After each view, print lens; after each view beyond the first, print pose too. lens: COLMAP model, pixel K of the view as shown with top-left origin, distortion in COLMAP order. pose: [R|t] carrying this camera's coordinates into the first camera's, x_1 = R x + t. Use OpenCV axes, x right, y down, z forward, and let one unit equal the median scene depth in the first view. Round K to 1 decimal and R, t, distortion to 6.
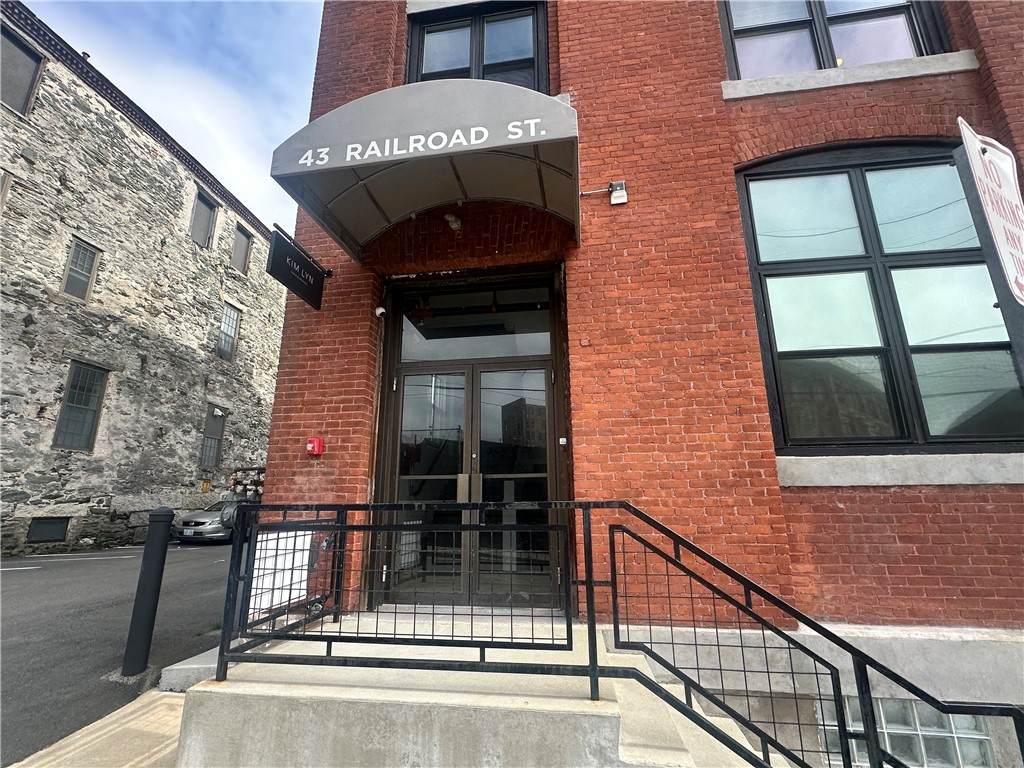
lens RADIAL K [[469.9, 0, 512.0], [0, 469.9, 384.0], [0, 0, 1]] dist [-0.003176, 0.000213]
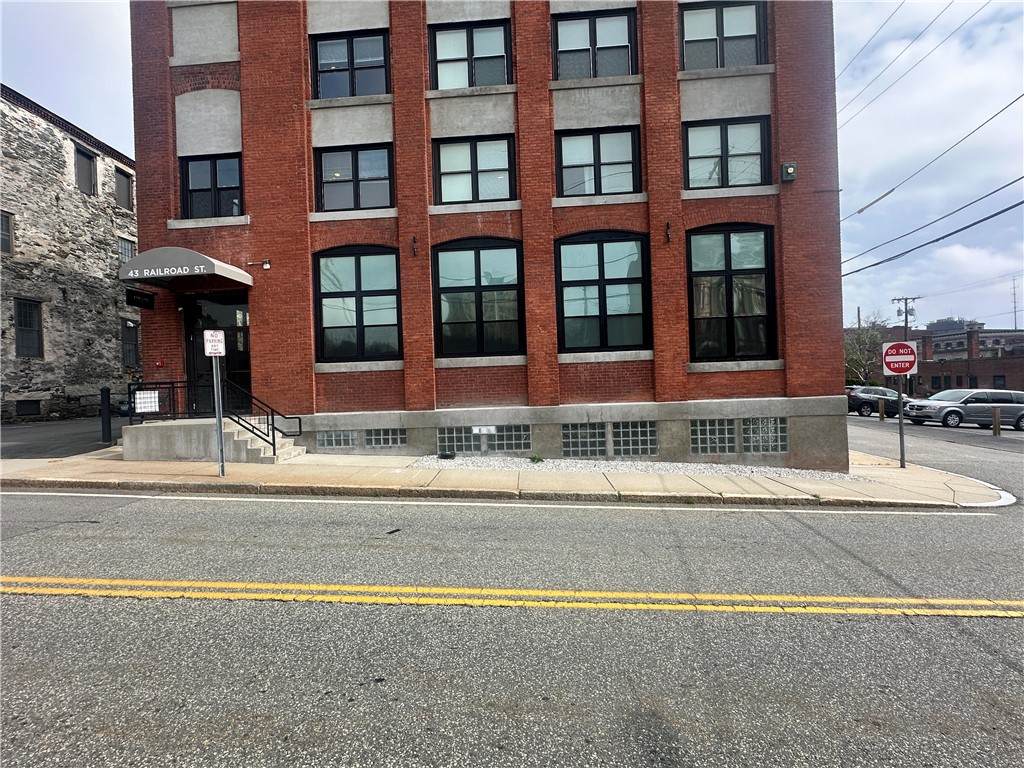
lens RADIAL K [[469.9, 0, 512.0], [0, 469.9, 384.0], [0, 0, 1]] dist [-0.003176, 0.000213]
pose [[0.994577, -0.032749, 0.098715, 0.423043], [0.007180, 0.968488, 0.248957, -0.130646], [-0.103757, -0.246898, 0.963471, -0.589766]]
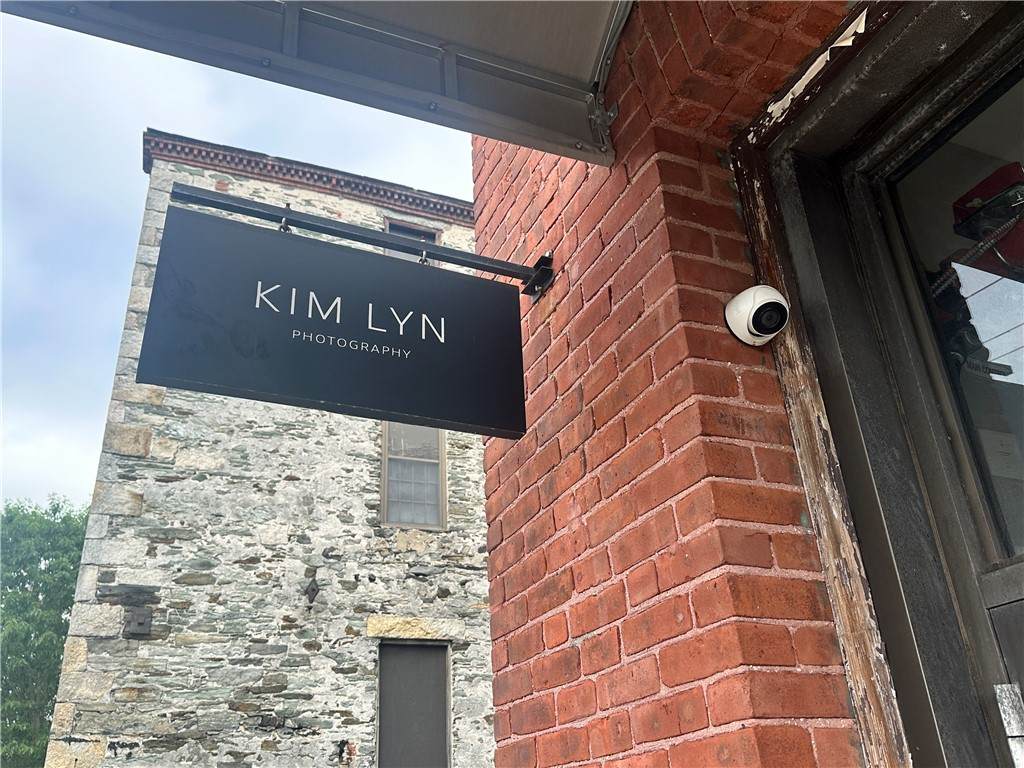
lens RADIAL K [[869.9, 0, 512.0], [0, 869.9, 384.0], [0, 0, 1]] dist [-0.004048, 0.000184]
pose [[0.528107, -0.413293, -0.741816, -0.034569], [0.259277, 0.910333, -0.322598, -0.016781], [0.808627, -0.021970, 0.587911, 0.255173]]
